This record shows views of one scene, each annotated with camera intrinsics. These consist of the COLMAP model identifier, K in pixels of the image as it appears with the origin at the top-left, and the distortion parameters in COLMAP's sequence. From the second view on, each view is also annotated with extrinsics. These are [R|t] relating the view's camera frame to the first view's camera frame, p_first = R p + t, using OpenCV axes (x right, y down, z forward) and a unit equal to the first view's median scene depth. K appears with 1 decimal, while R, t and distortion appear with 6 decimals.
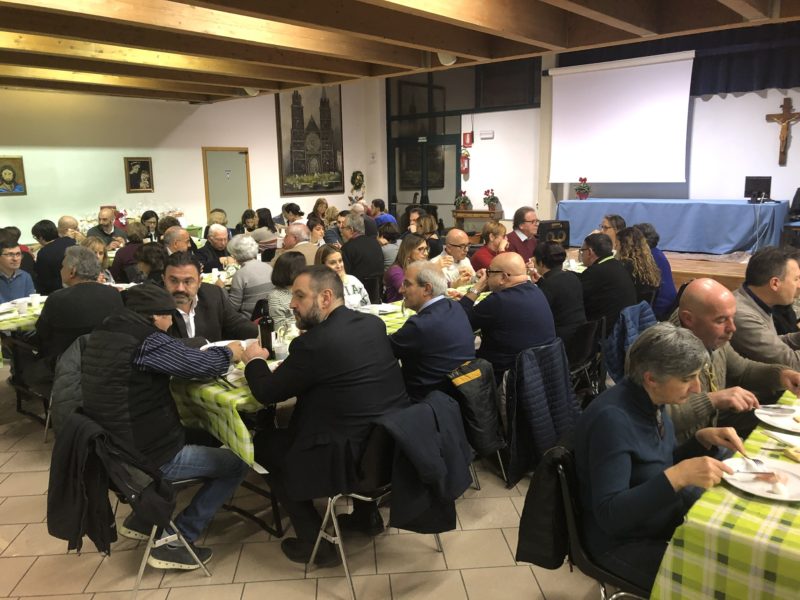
lens RADIAL K [[657.9, 0, 390.8], [0, 657.9, 294.7], [0, 0, 1]] dist [0.018606, -0.004139]
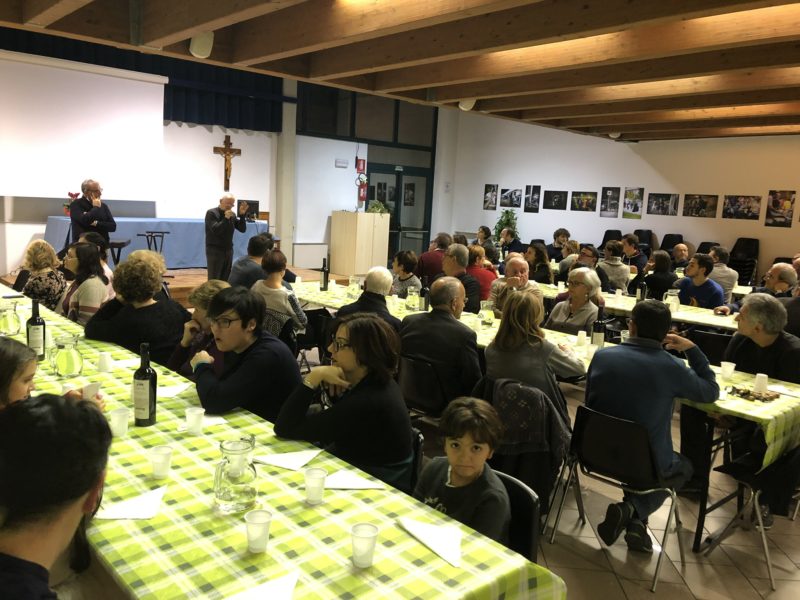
lens RADIAL K [[659.0, 0, 384.5], [0, 659.0, 301.5], [0, 0, 1]] dist [0.006014, -0.003655]
pose [[0.146562, -0.126021, 0.981141, -0.553949], [0.131569, 0.985523, 0.106930, -0.082571], [-0.980413, 0.113416, 0.161020, 0.523157]]
